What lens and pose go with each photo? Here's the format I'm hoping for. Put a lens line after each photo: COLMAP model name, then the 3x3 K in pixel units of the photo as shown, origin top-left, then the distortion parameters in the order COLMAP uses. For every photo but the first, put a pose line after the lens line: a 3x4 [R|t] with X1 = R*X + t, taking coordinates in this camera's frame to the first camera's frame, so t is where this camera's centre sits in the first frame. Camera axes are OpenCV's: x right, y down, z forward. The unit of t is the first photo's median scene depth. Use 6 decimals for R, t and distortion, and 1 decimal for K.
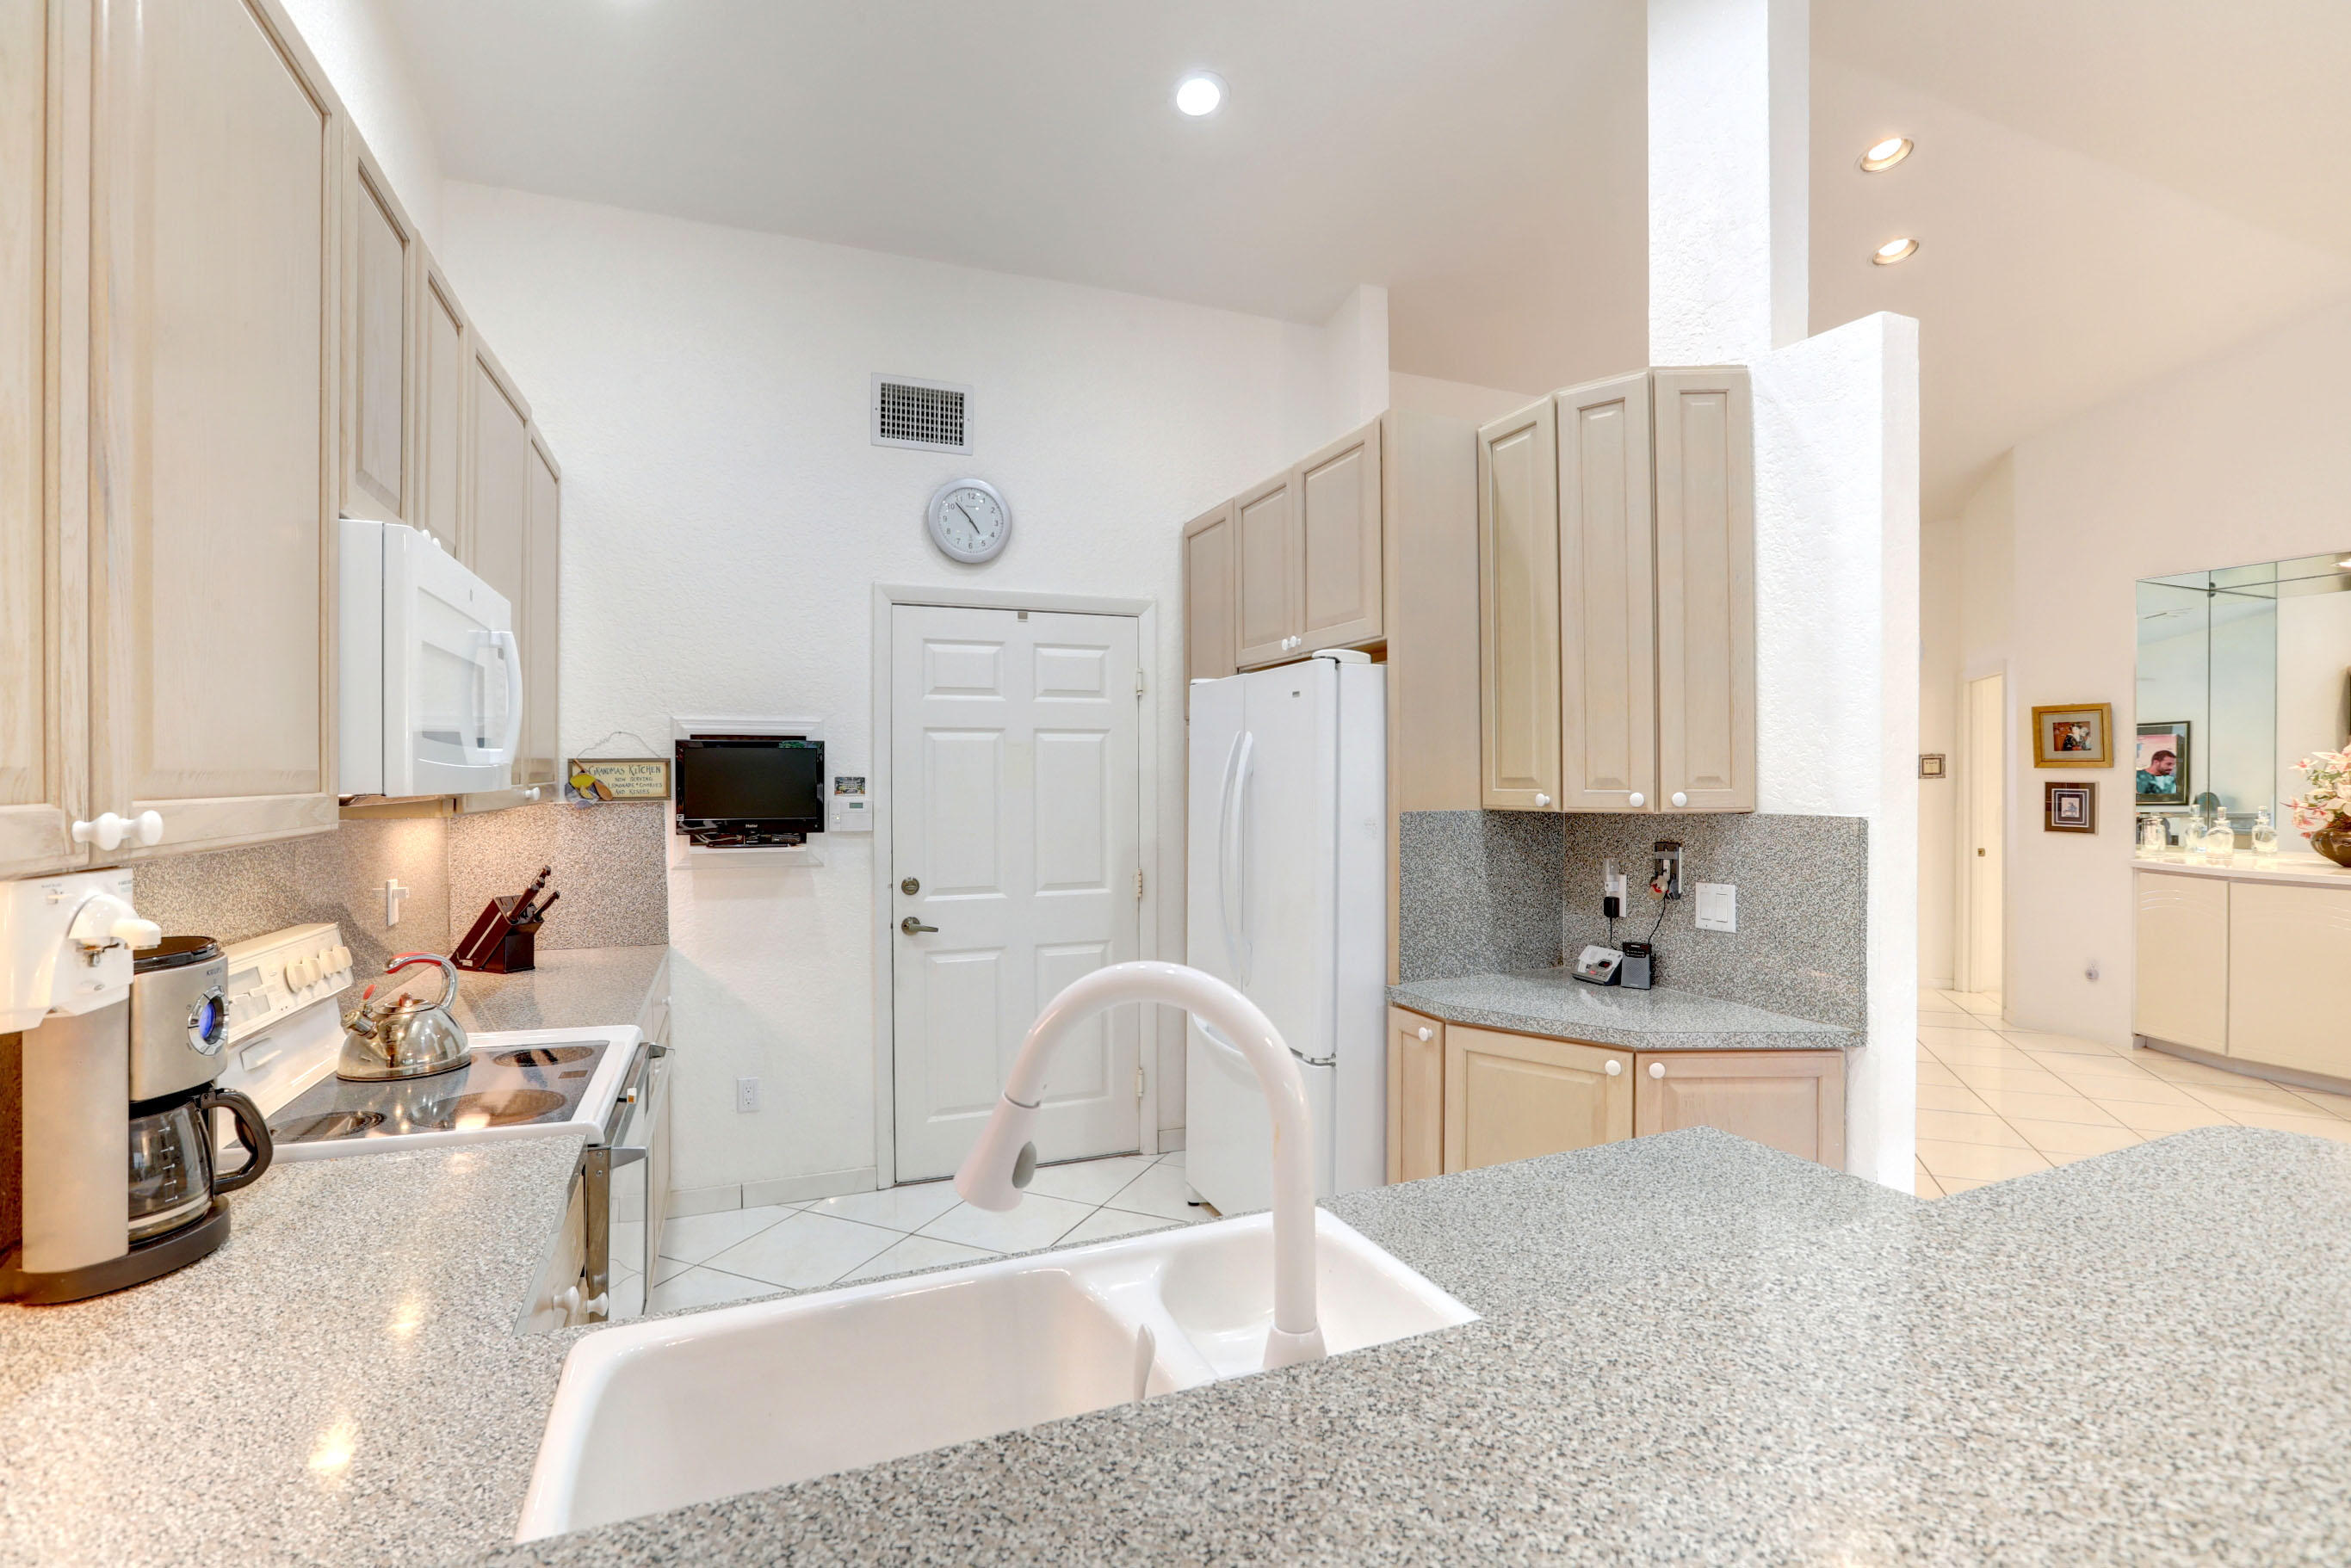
lens RADIAL K [[1099.2, 0, 1179.5], [0, 1099.2, 785.0], [0, 0, 1]] dist [-0.051564, 0.016822]
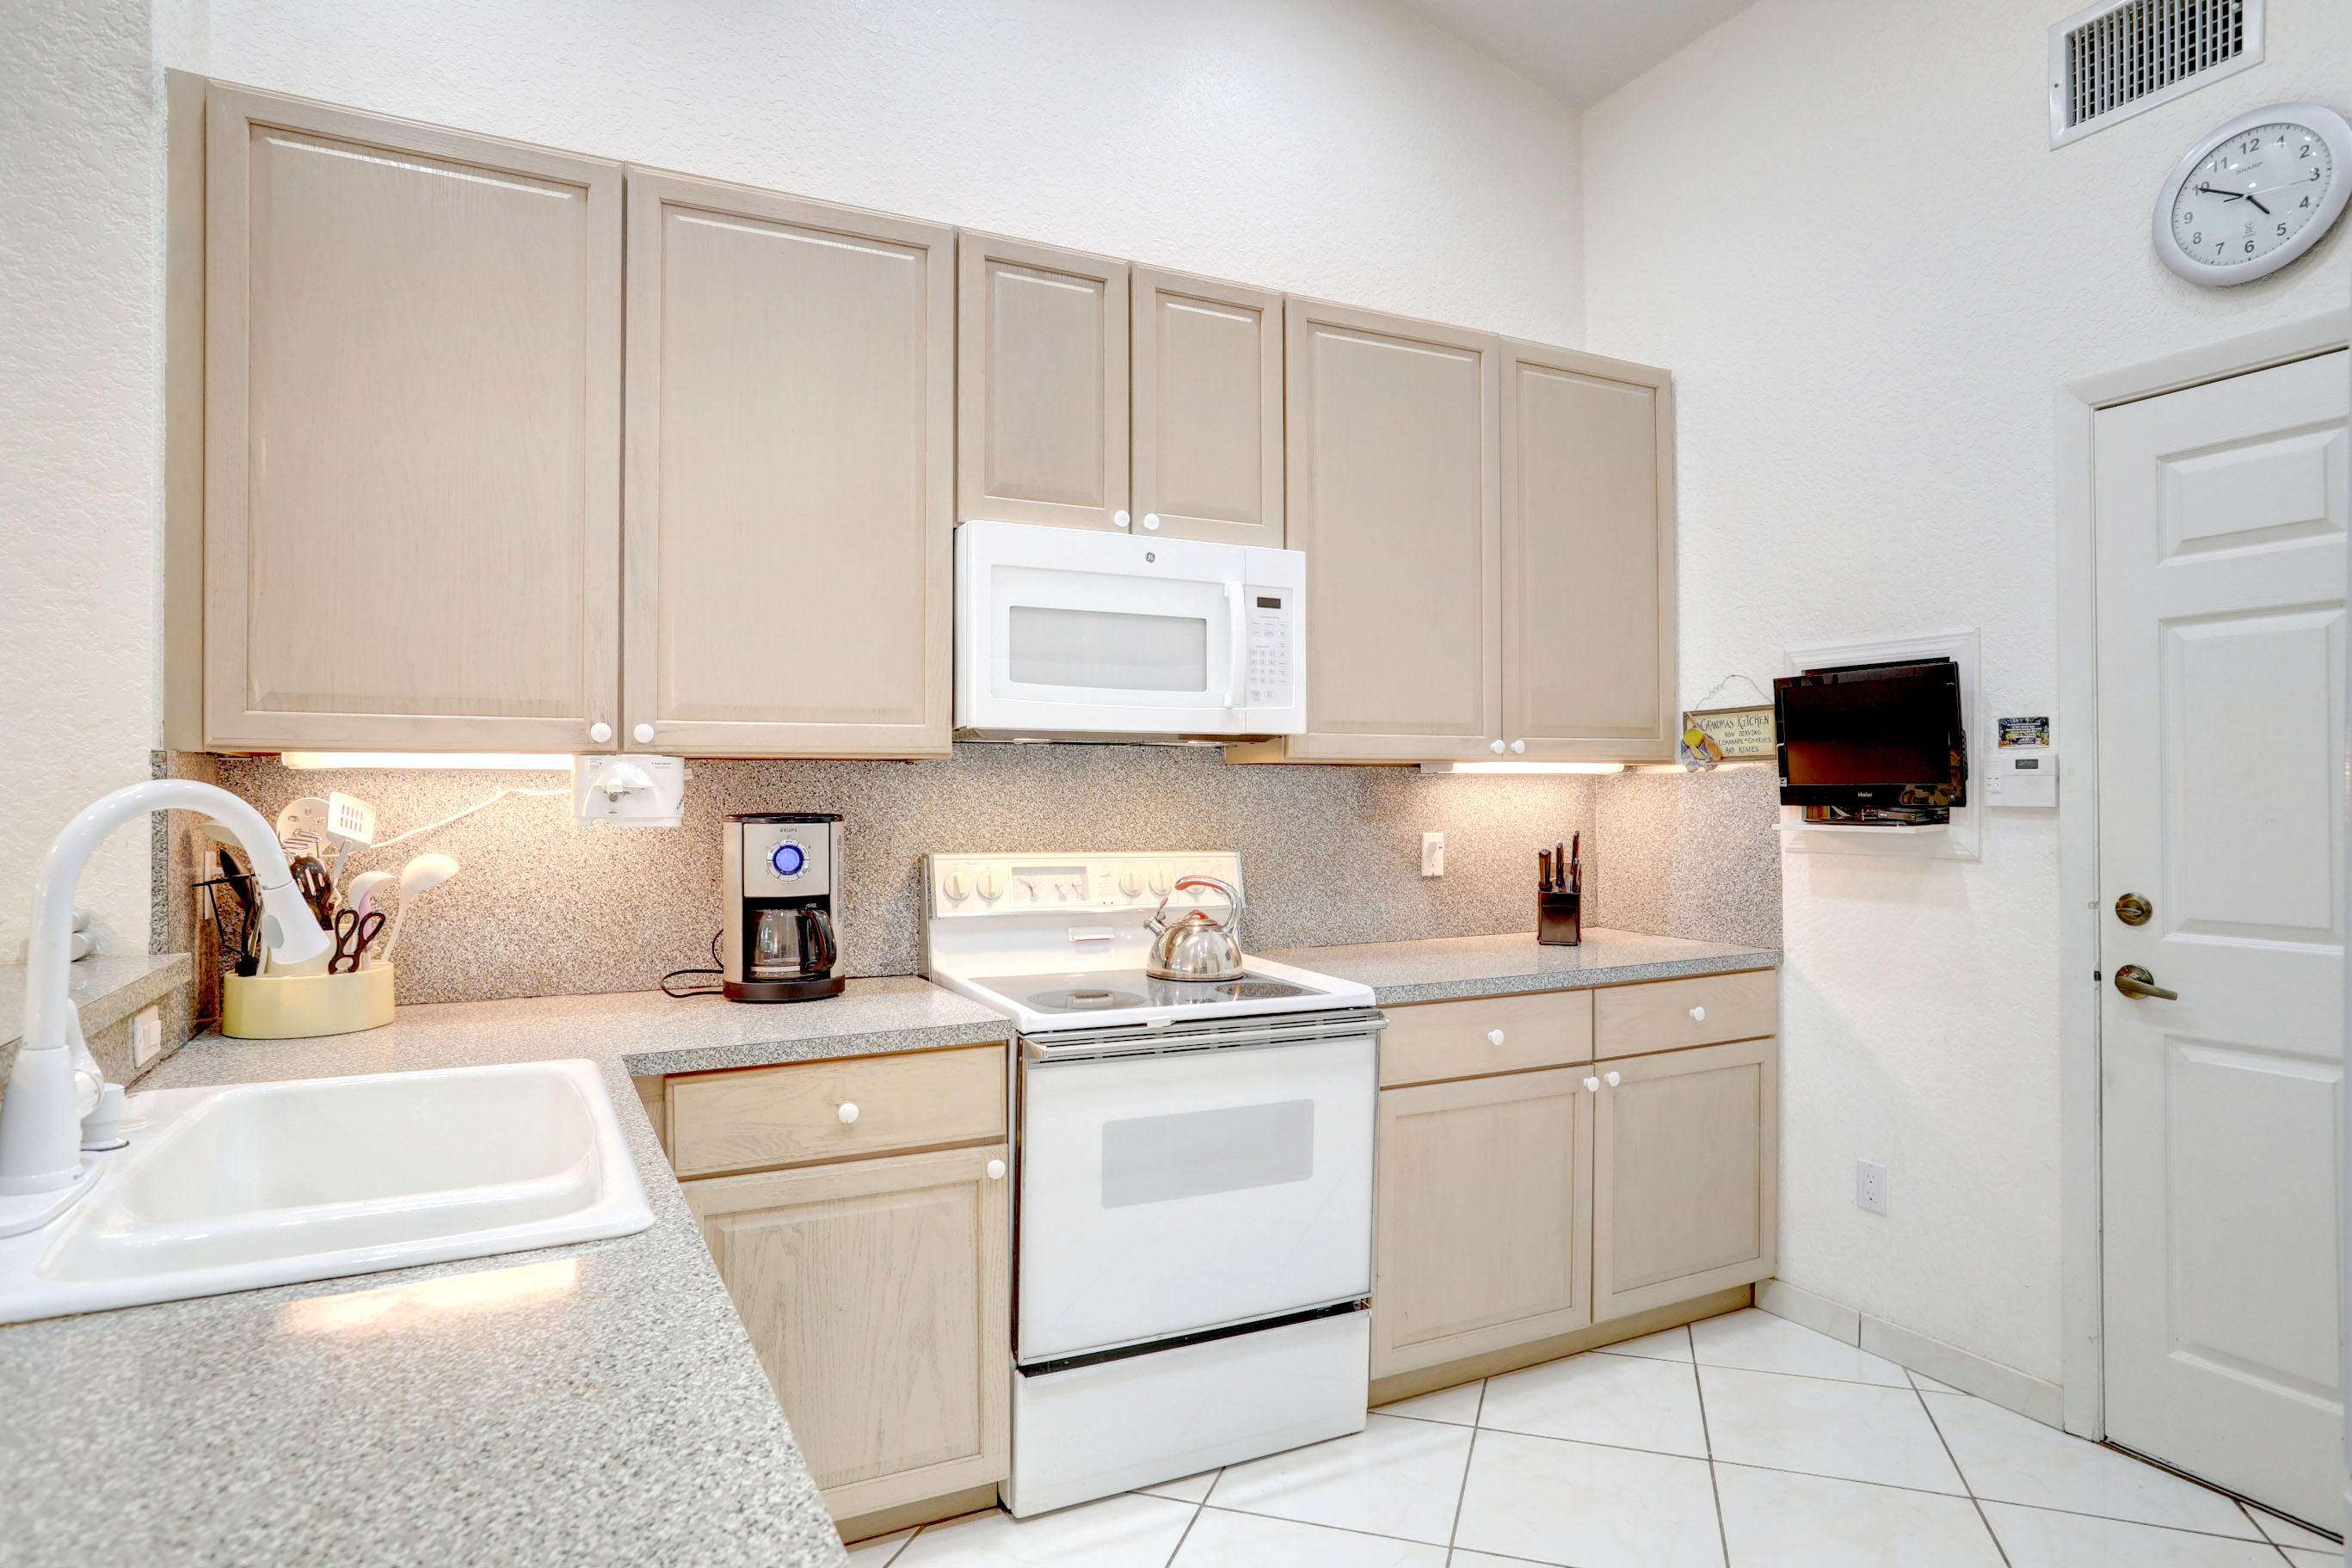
lens RADIAL K [[1306.7, 0, 1181.2], [0, 1306.7, 778.5], [0, 0, 1]] dist [-0.059245, 0.045447]
pose [[0.077809, -0.011124, -0.996906, 0.370226], [-0.007366, 0.999904, -0.011733, 0.038141], [0.996941, 0.008256, 0.077719, 0.481150]]
